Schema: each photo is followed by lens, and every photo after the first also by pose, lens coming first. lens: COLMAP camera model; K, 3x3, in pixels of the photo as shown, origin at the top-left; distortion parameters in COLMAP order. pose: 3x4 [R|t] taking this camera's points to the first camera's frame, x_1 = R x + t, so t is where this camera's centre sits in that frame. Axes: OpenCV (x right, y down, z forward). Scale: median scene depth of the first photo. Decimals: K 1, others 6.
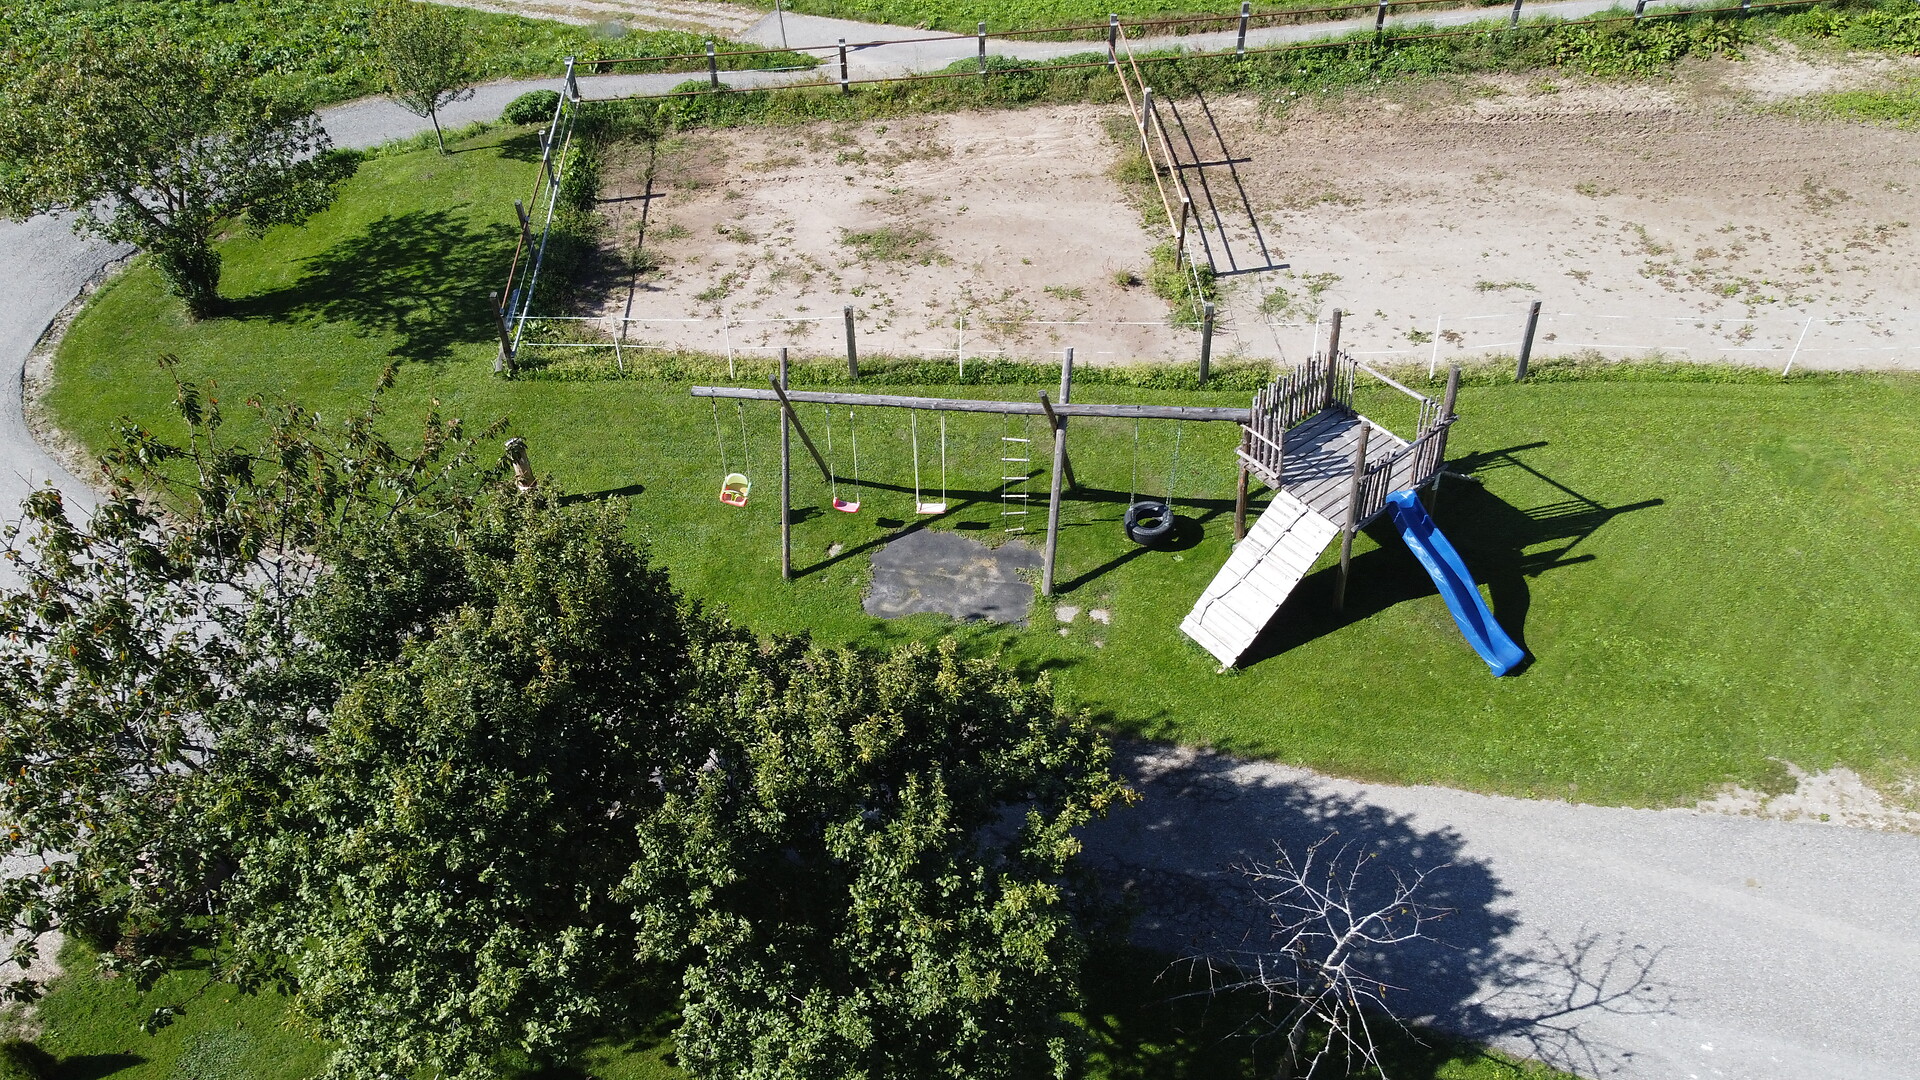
lens RADIAL K [[1460.7, 0, 952.3], [0, 1460.7, 541.9], [0, 0, 1]] dist [-0.016965, 0.006350]
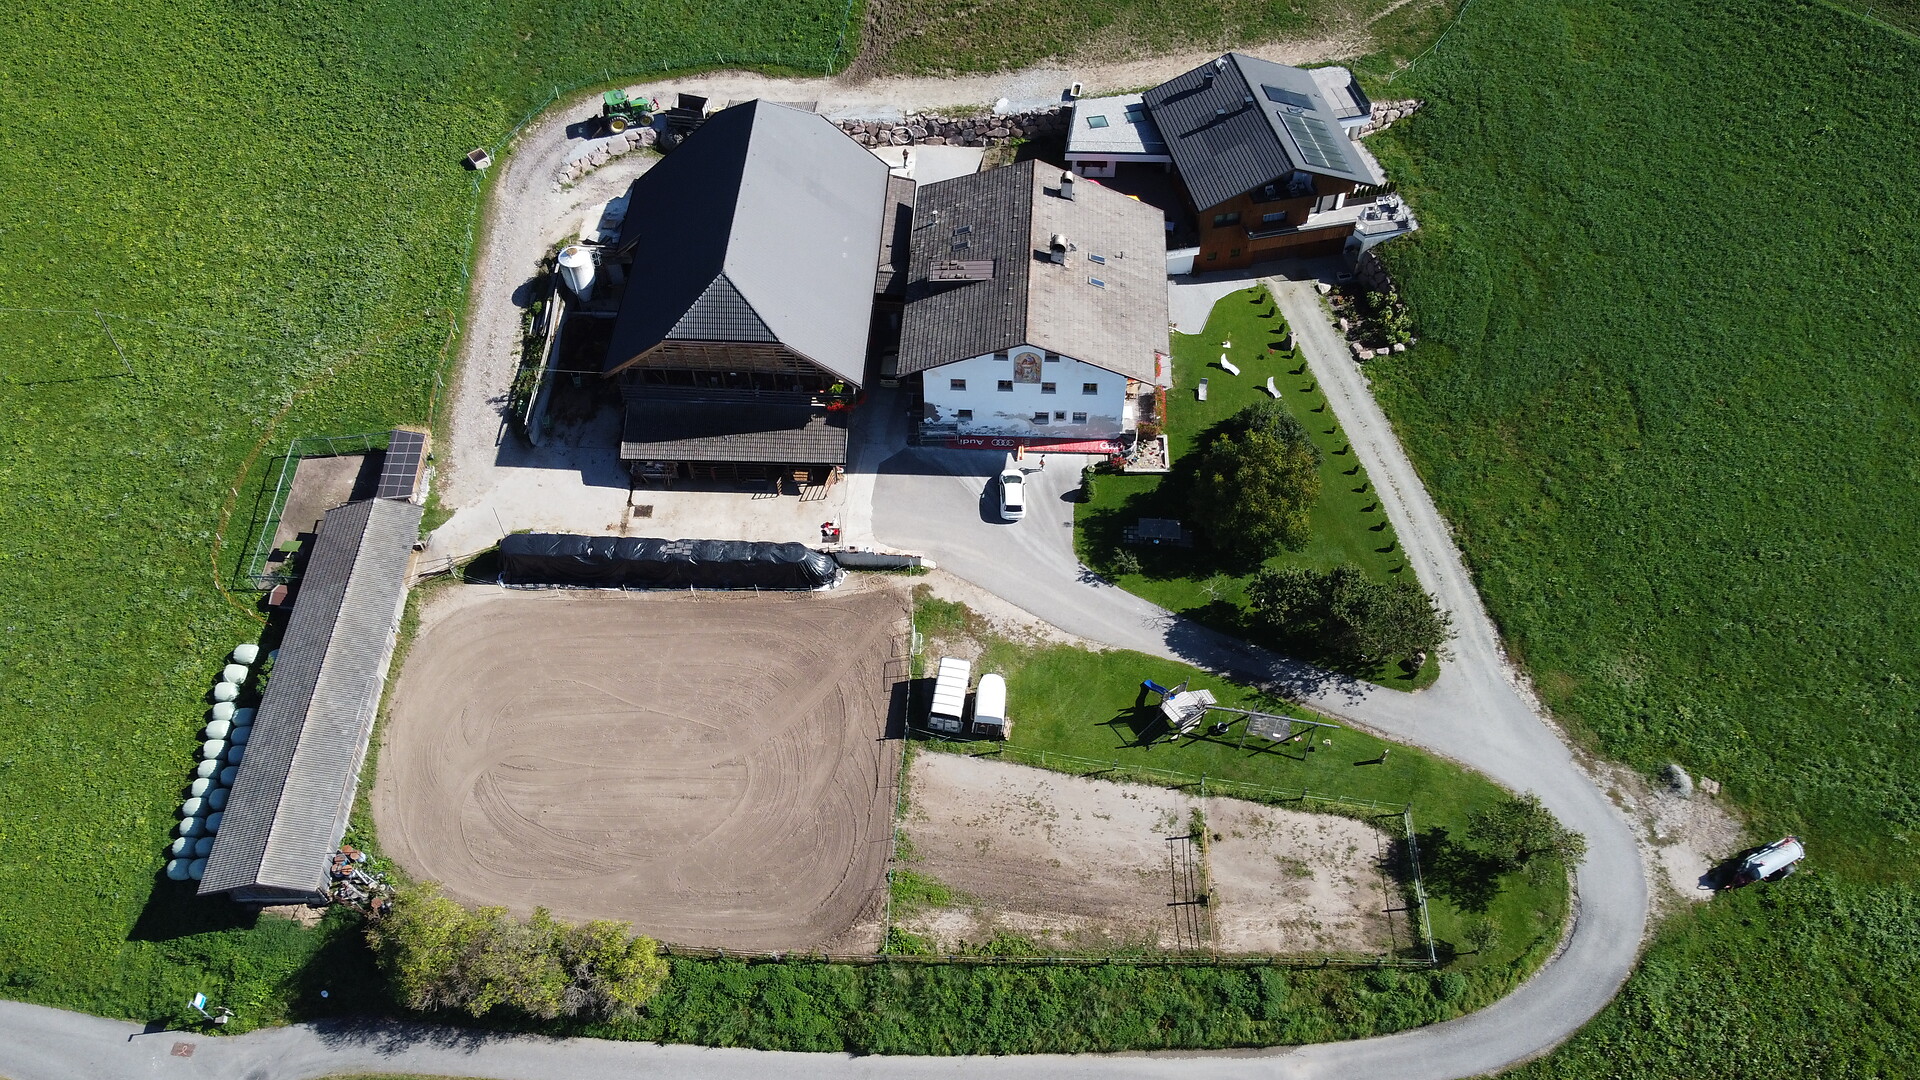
lens RADIAL K [[1460.7, 0, 954.1], [0, 1460.7, 539.8], [0, 0, 1]] dist [-0.016965, 0.006350]
pose [[-0.995308, -0.056763, 0.078362, 0.475658], [0.084727, -0.120129, 0.989136, -3.253706], [-0.046733, 0.991134, 0.124375, 0.006182]]
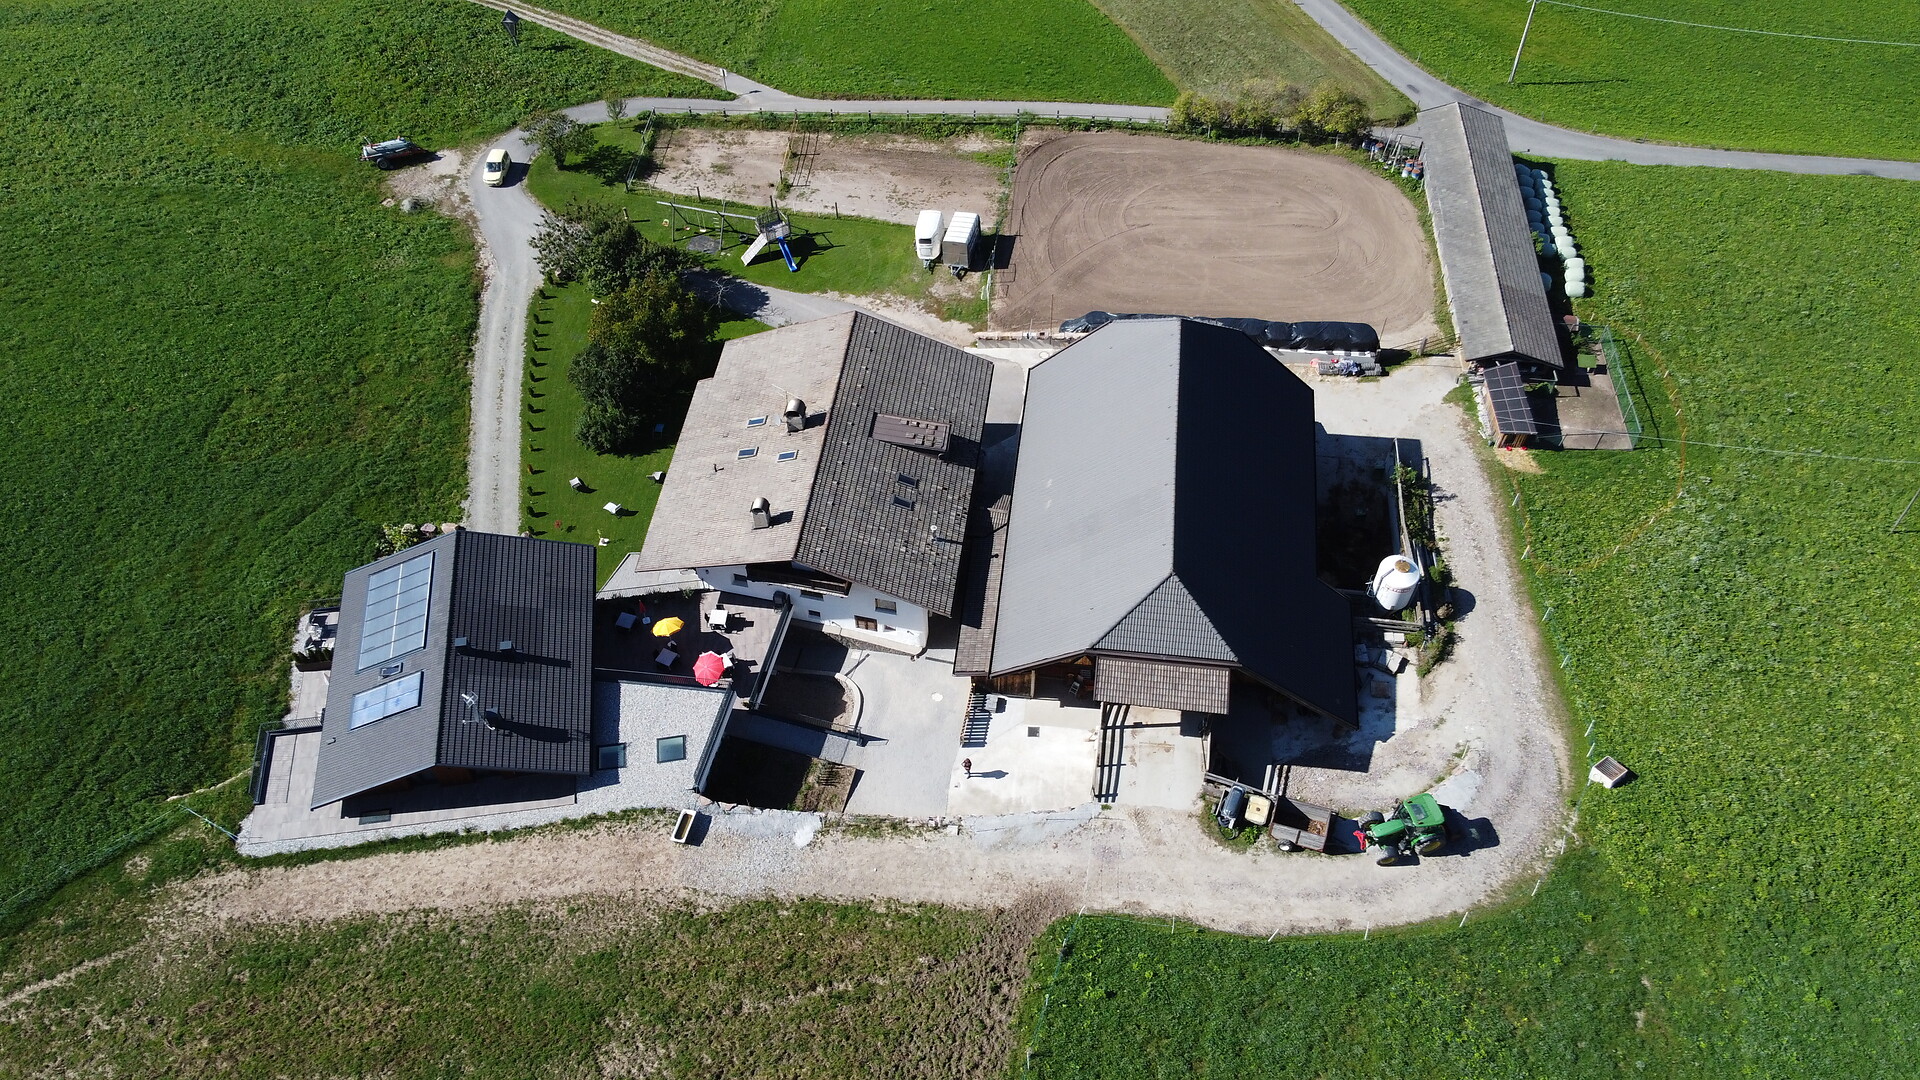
lens RADIAL K [[1460.7, 0, 950.7], [0, 1460.7, 542.0], [0, 0, 1]] dist [-0.016965, 0.006350]
pose [[0.985836, 0.137095, -0.096603, 1.186364], [-0.122493, 0.982025, 0.143606, 0.165910], [0.114554, -0.129738, 0.984909, -3.244178]]
